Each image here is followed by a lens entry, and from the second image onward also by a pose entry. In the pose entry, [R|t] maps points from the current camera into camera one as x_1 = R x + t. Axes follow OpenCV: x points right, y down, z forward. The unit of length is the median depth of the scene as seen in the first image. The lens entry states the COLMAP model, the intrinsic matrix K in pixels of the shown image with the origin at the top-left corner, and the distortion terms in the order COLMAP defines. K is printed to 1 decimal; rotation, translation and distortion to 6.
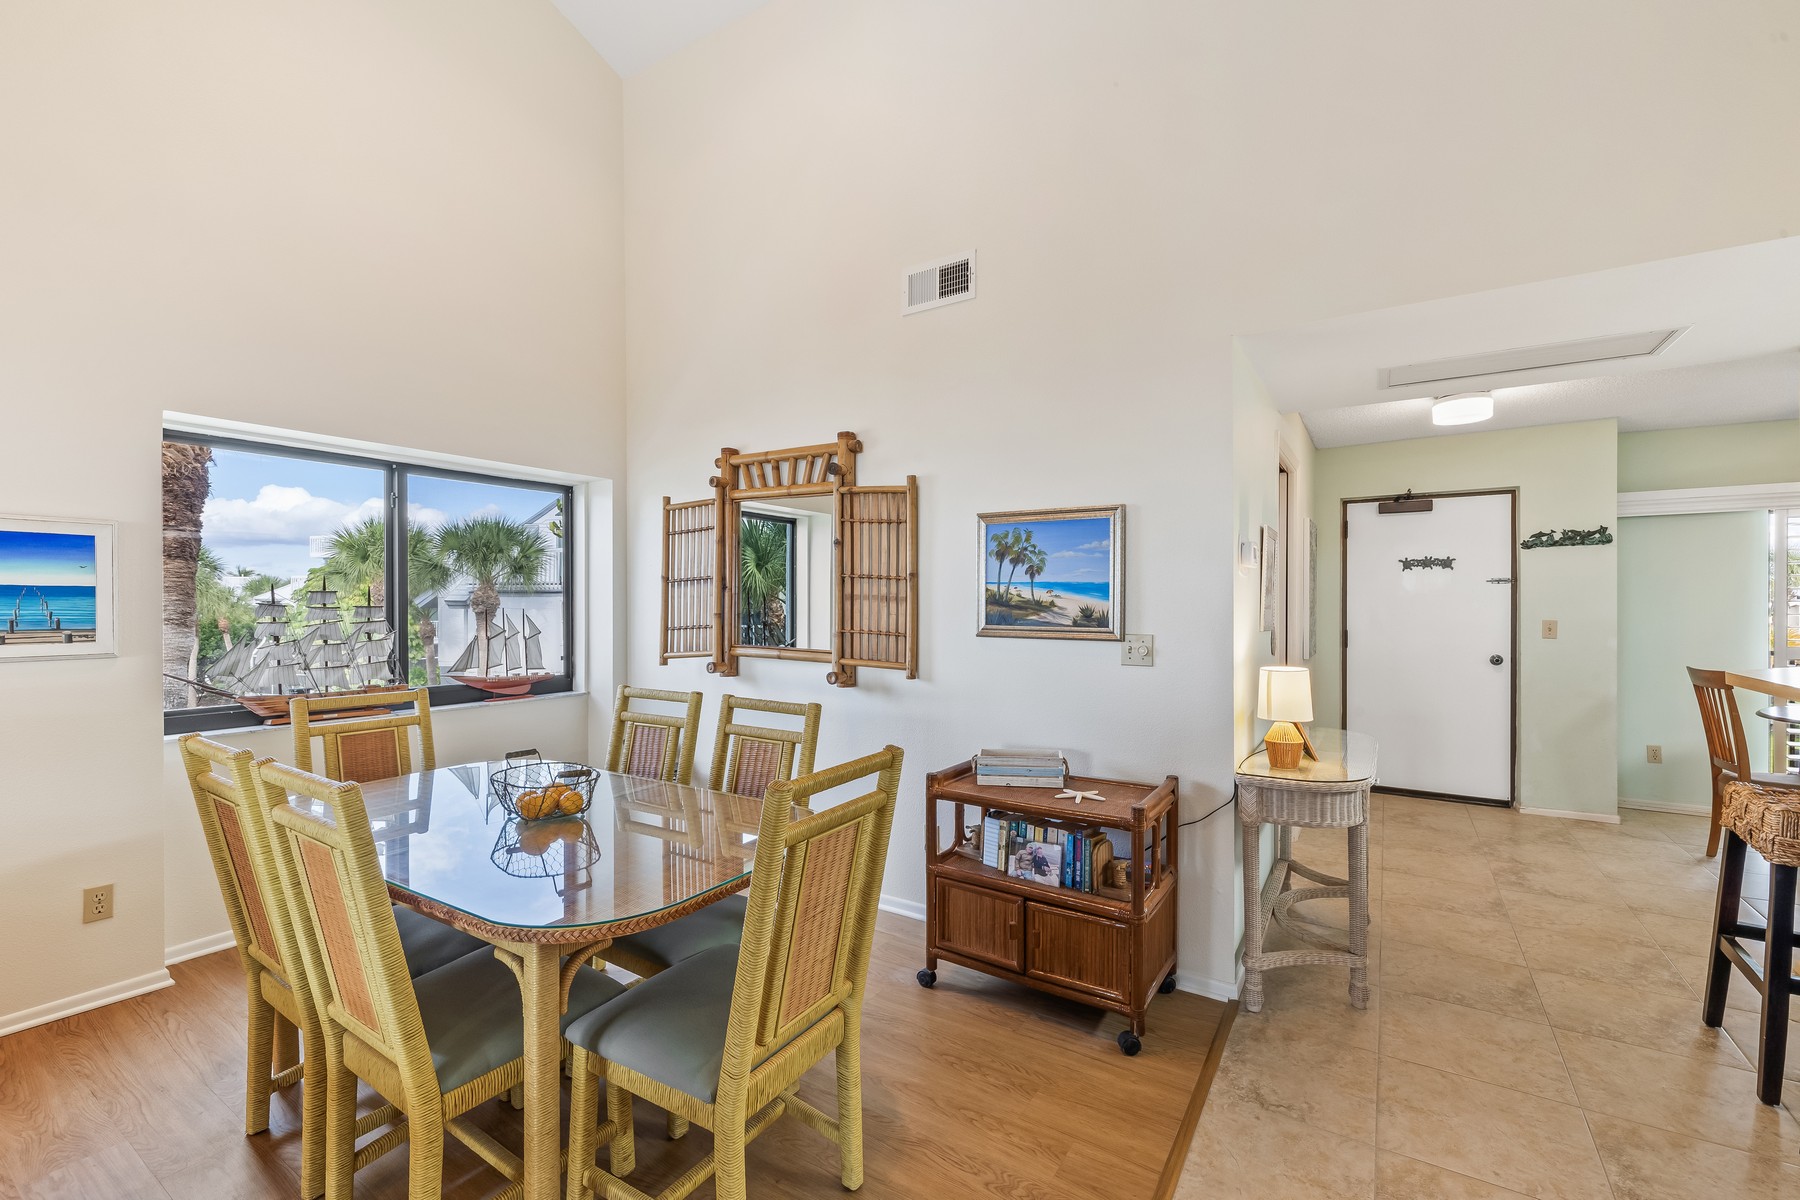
lens RADIAL K [[756.0, 0, 900.0], [0, 756.0, 600.0], [0, 0, 1]] dist [-0.000832, -0.000177]
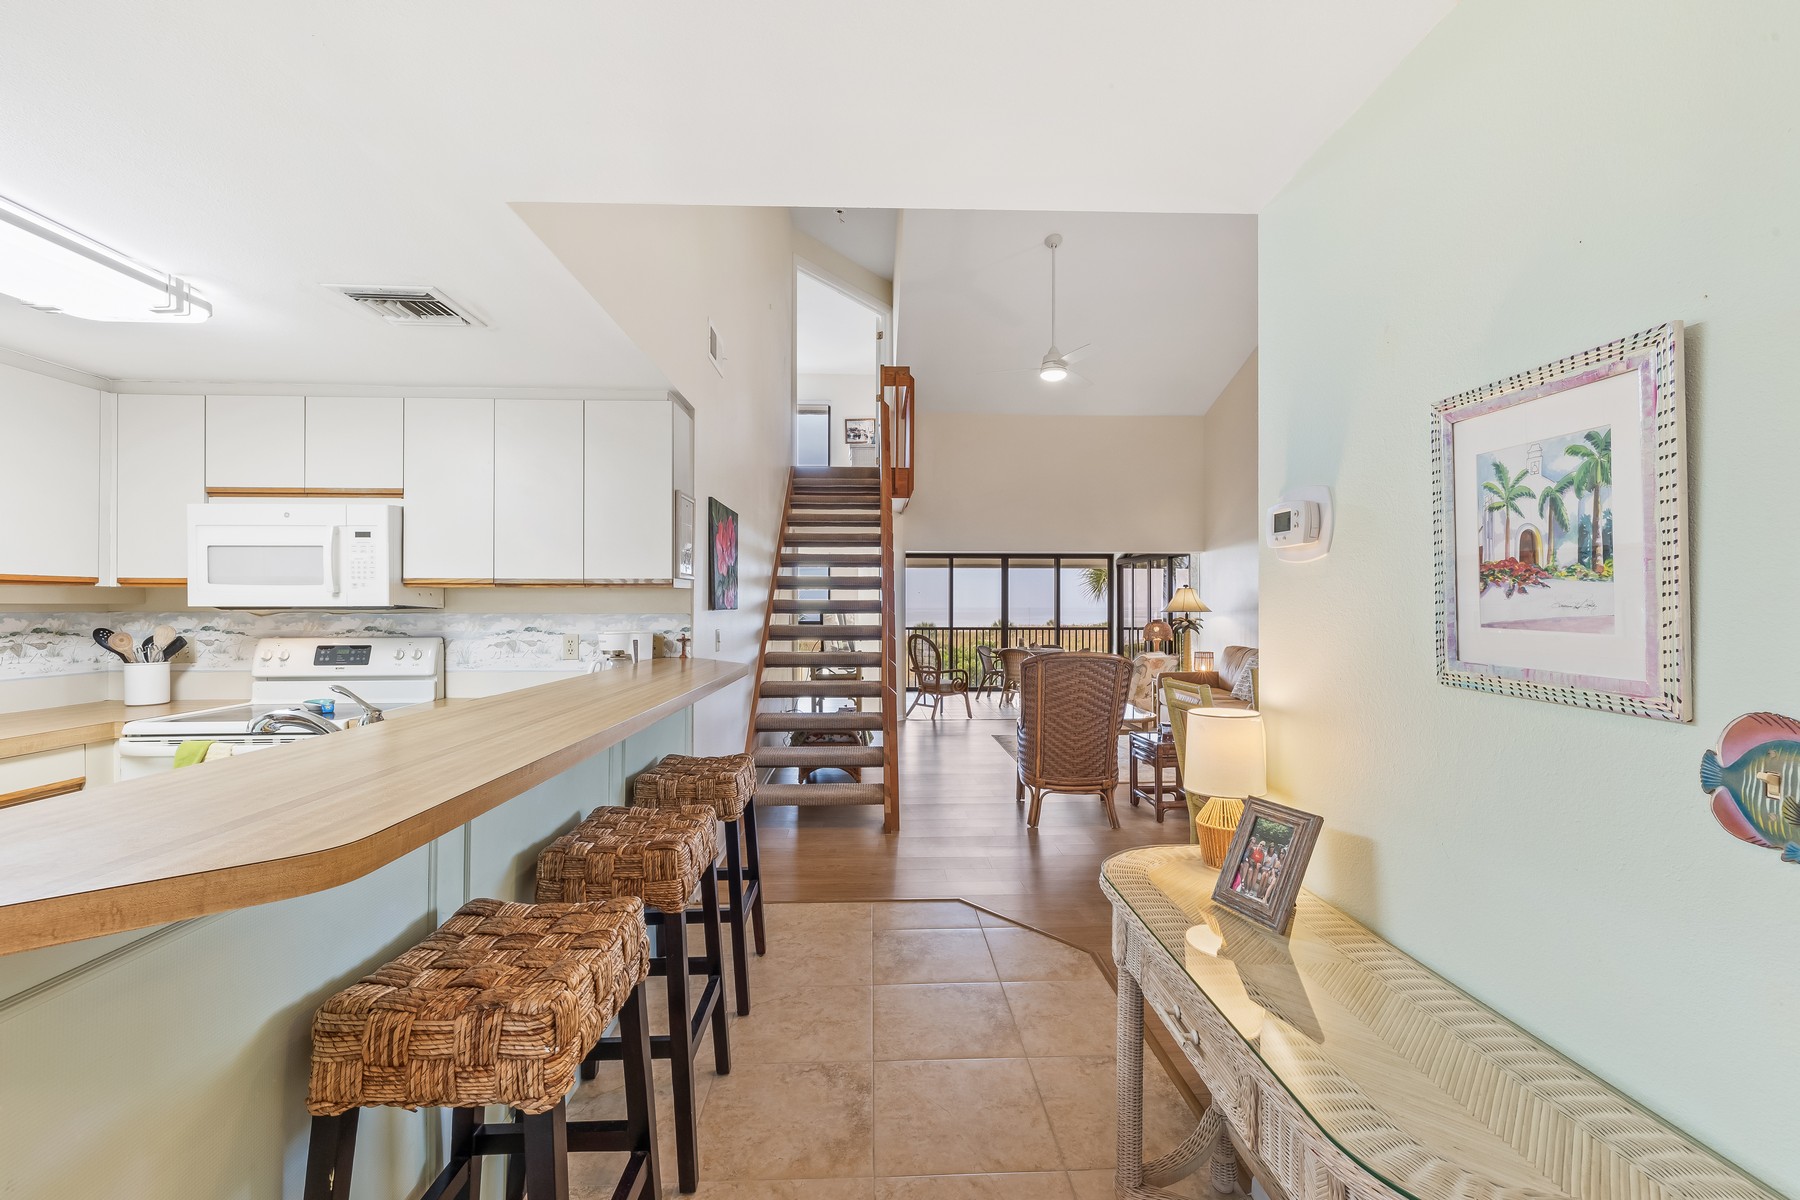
lens RADIAL K [[756.0, 0, 900.0], [0, 756.0, 600.0], [0, 0, 1]] dist [-0.000832, -0.000177]
pose [[-0.821625, -0.005122, -0.570006, 0.717243], [0.001580, 0.999935, -0.011262, 0.003391], [0.570026, -0.010154, -0.821564, 0.907053]]
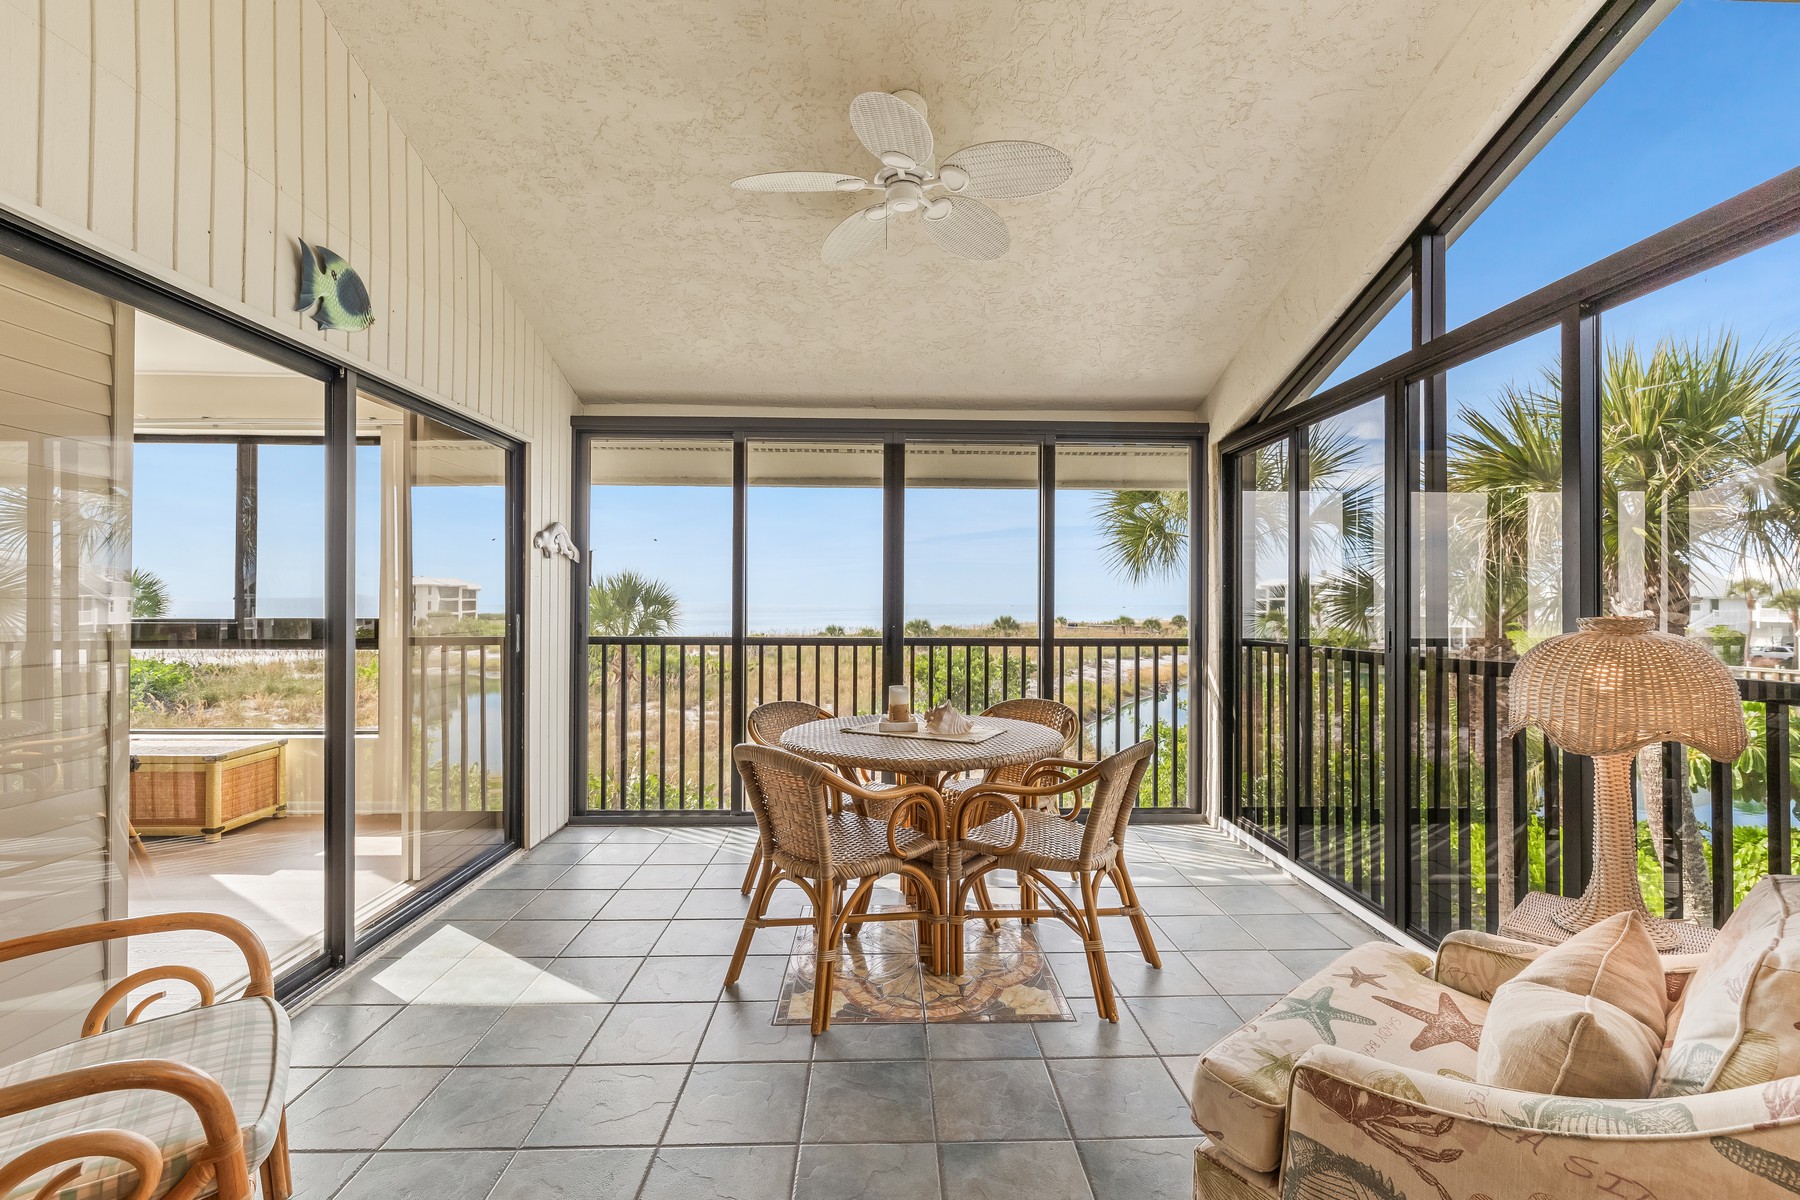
lens RADIAL K [[756.0, 0, 900.0], [0, 756.0, 600.0], [0, 0, 1]] dist [-0.000832, -0.000177]
pose [[-0.826923, -0.005331, -0.562289, -0.935581], [-0.002143, 0.999978, -0.006329, 0.034697], [0.562310, -0.004029, -0.826916, -0.614144]]
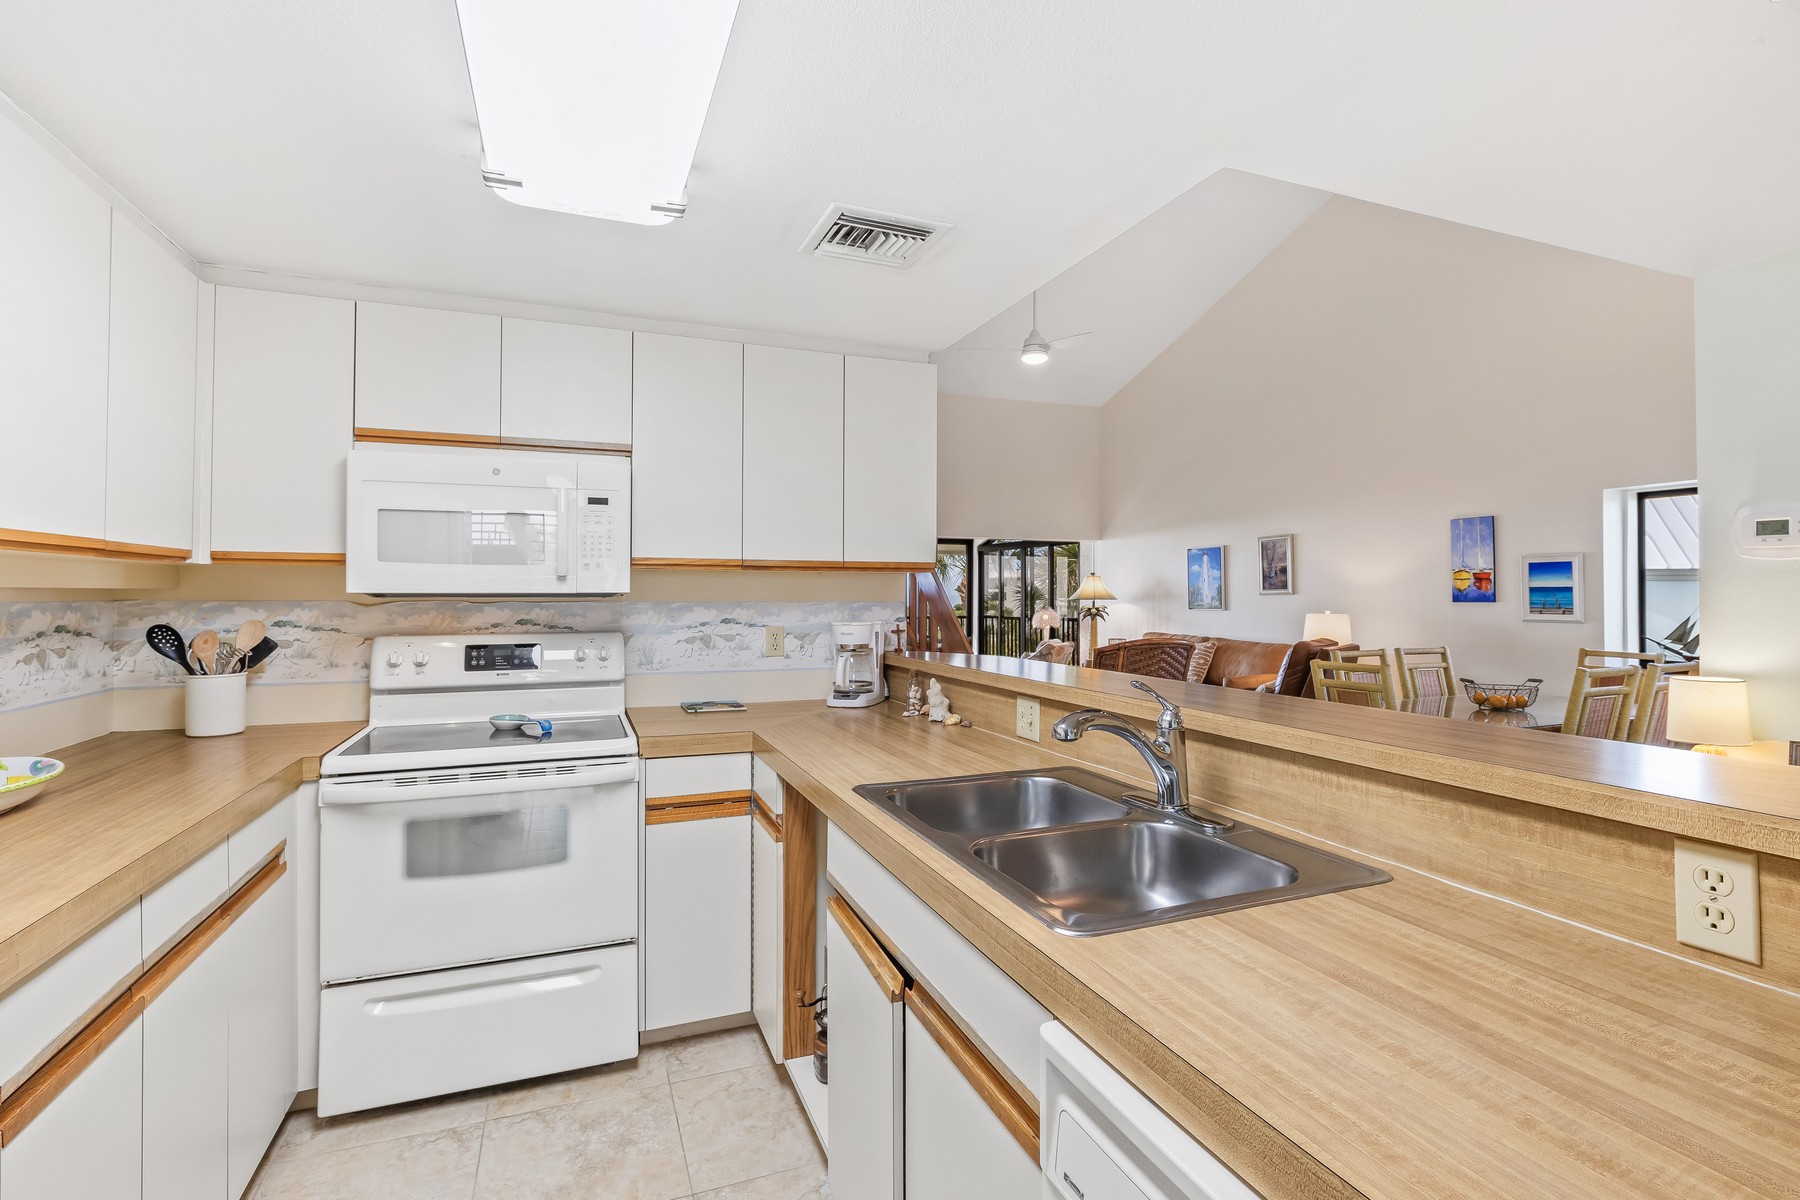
lens RADIAL K [[832.2, 0, 896.7], [0, 832.2, 584.9], [0, 0, 1]] dist [-0.011127, -0.000031]
pose [[-0.590542, -0.010134, -0.806943, 1.118270], [0.001126, 0.999910, -0.013381, 0.002948], [0.807006, -0.008811, -0.590478, 0.548650]]
